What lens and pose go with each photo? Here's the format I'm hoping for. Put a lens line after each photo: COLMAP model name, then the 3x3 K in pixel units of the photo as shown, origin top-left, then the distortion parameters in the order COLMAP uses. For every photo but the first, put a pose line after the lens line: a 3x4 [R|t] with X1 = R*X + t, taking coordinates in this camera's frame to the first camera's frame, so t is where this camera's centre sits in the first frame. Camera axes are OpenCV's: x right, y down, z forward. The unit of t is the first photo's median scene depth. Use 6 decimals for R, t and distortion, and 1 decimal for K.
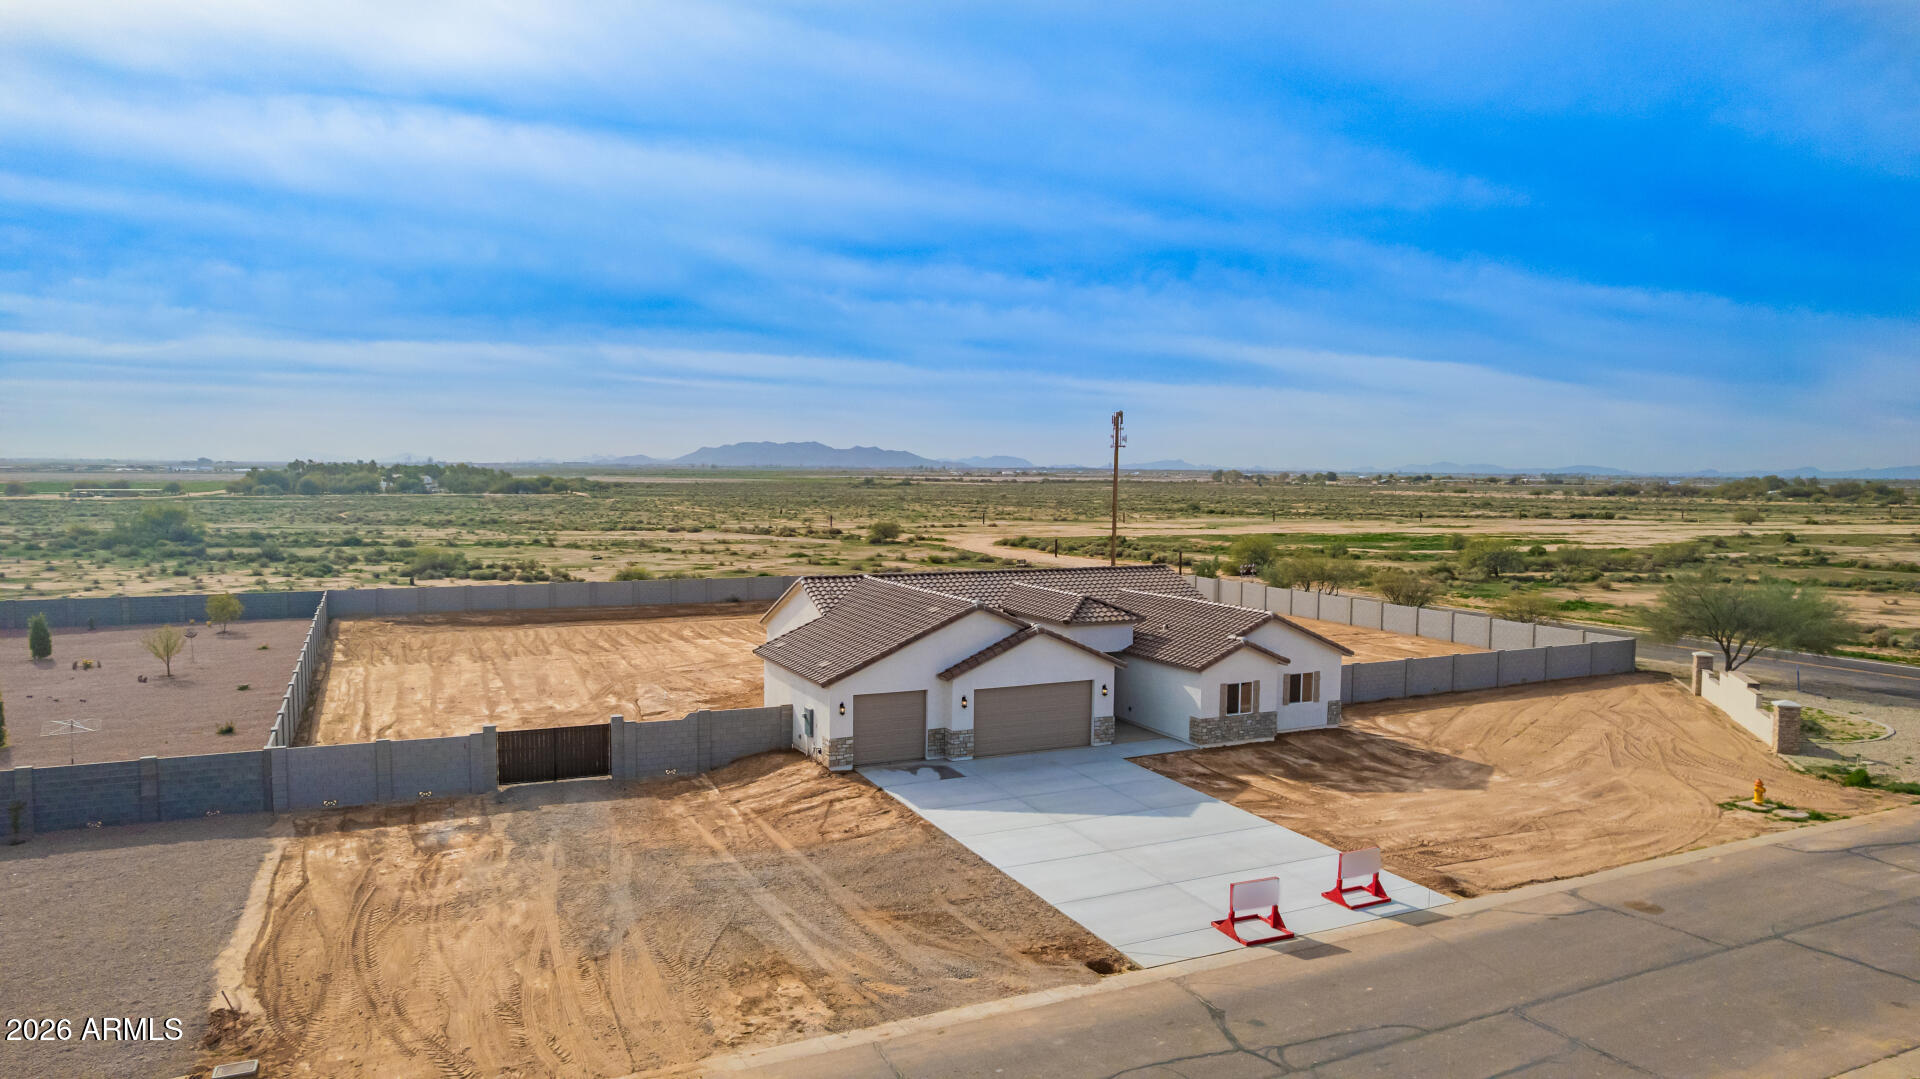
lens RADIAL K [[1232.7, 0, 962.4], [0, 1232.7, 548.0], [0, 0, 1]] dist [-0.073562, 0.063519]
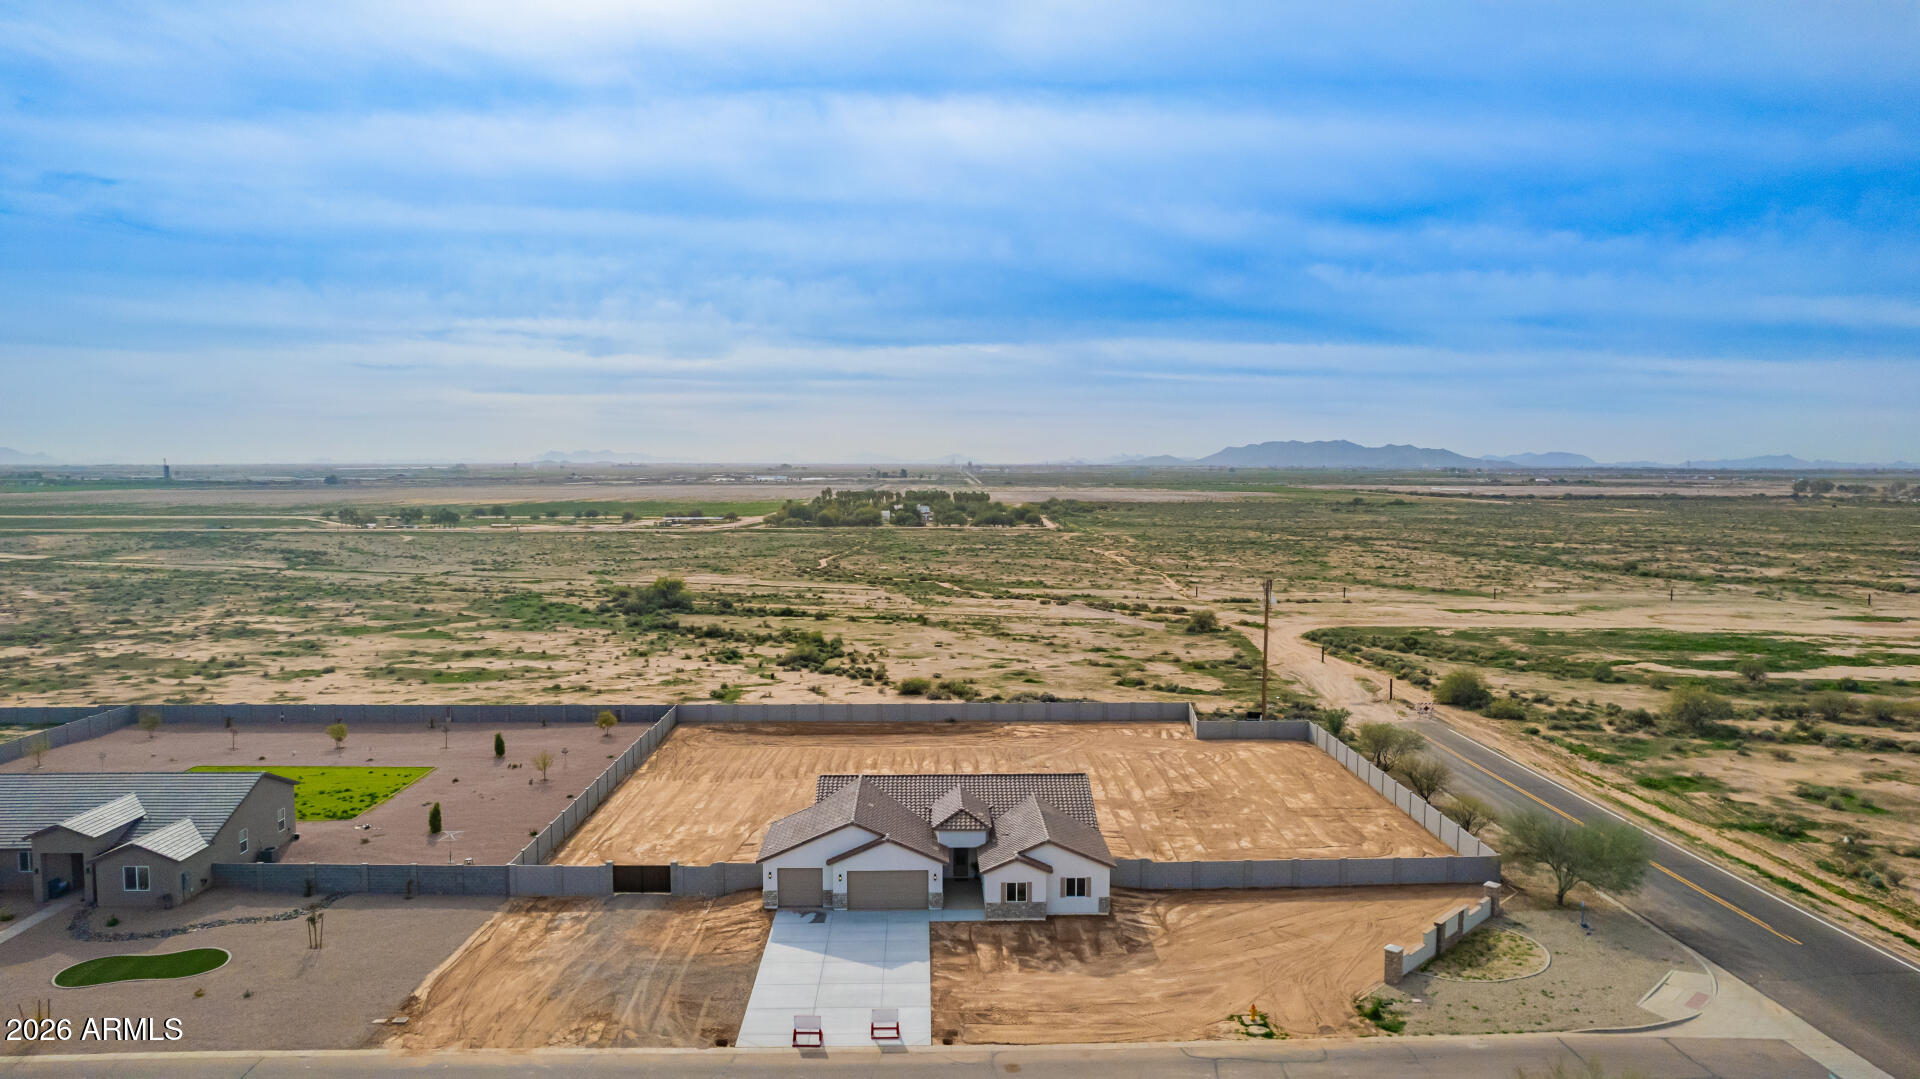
lens RADIAL K [[1238.3, 0, 960.5], [0, 1238.3, 541.1], [0, 0, 1]] dist [-0.073771, 0.061543]
pose [[0.911627, 0.017986, -0.410624, 0.890399], [-0.019740, 0.999805, -0.000030, -0.365837], [0.410544, 0.008133, 0.911805, -0.542578]]
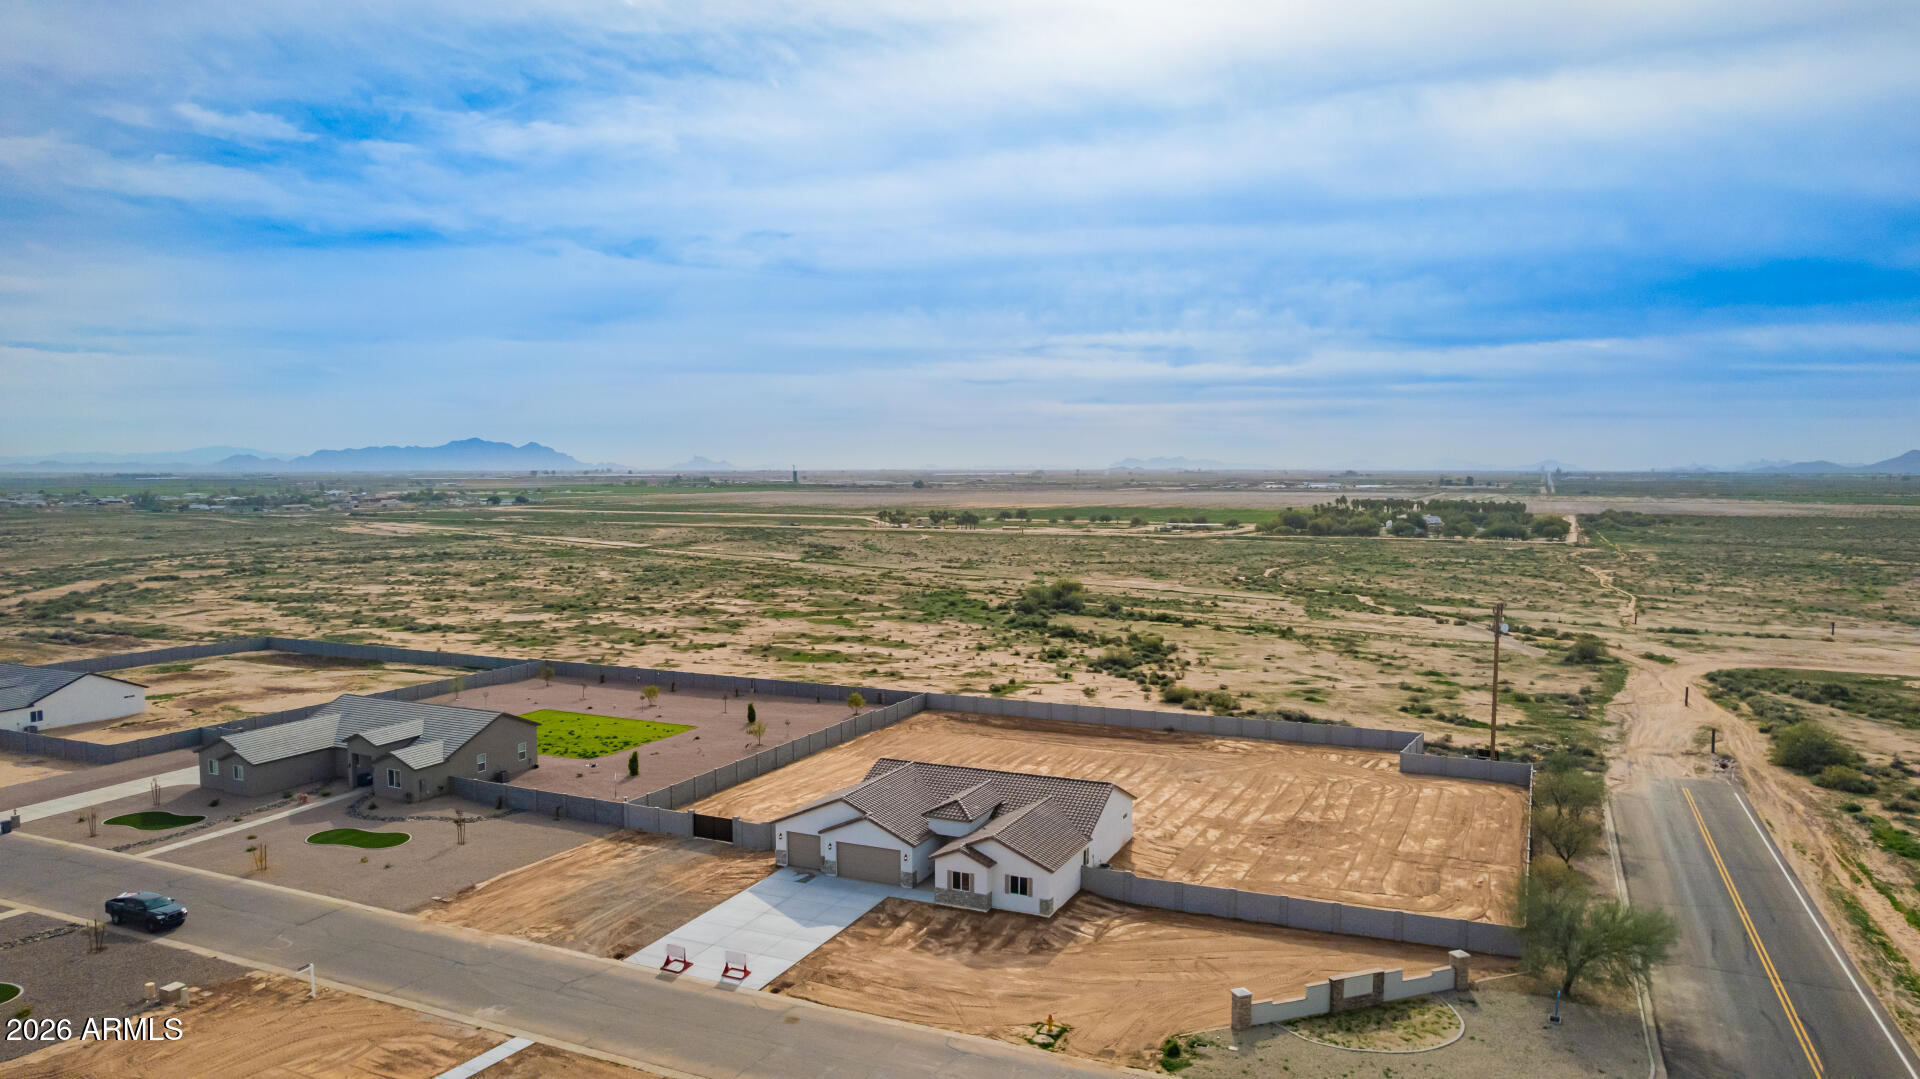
lens RADIAL K [[1227.0, 0, 962.5], [0, 1227.0, 537.1], [0, 0, 1]] dist [-0.073066, 0.061278]
pose [[0.637298, 0.033593, -0.769885, 1.659225], [-0.044446, 0.998989, 0.006797, -0.399860], [0.769335, 0.029886, 0.638146, -0.094991]]
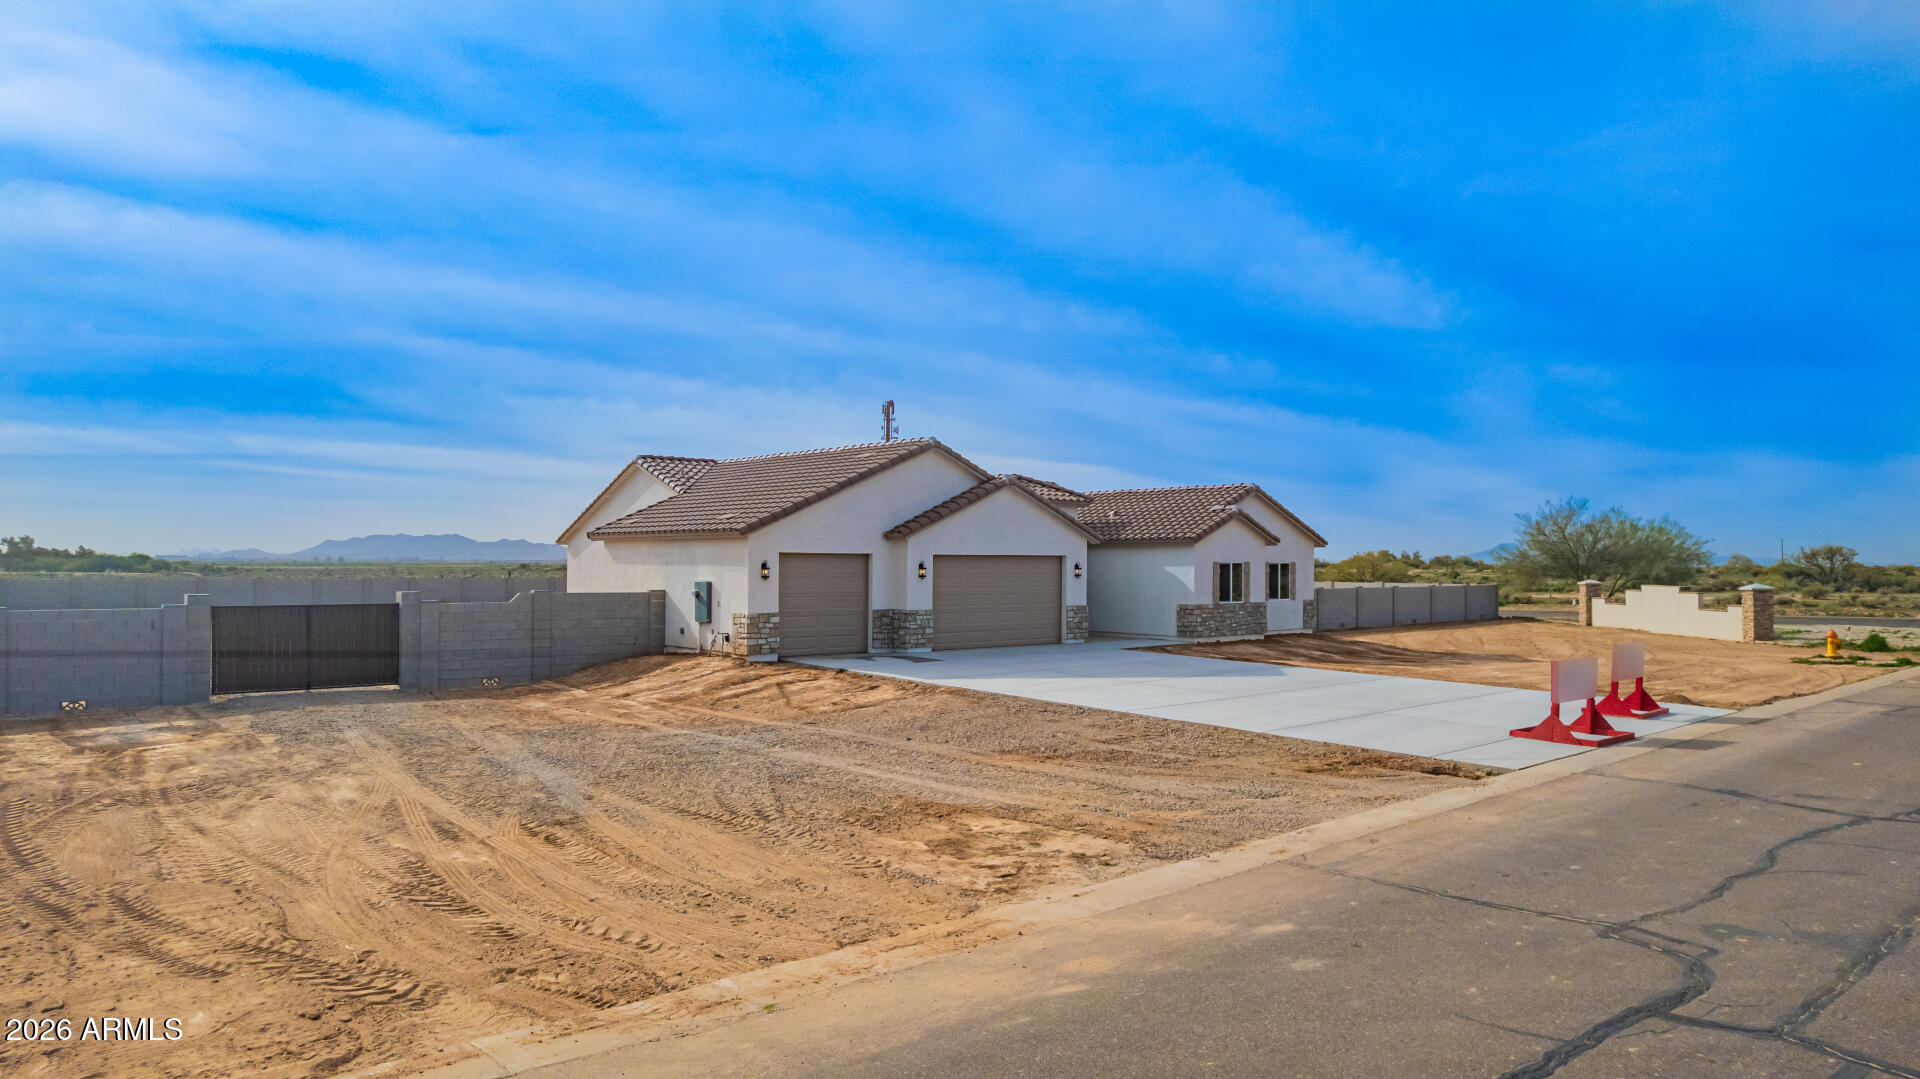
lens RADIAL K [[1232.7, 0, 962.4], [0, 1232.7, 548.0], [0, 0, 1]] dist [-0.073562, 0.063519]
pose [[0.962539, -0.003109, 0.271126, -0.177381], [0.023796, 0.997044, -0.073049, 0.170281], [-0.270097, 0.076764, 0.959768, 0.302471]]
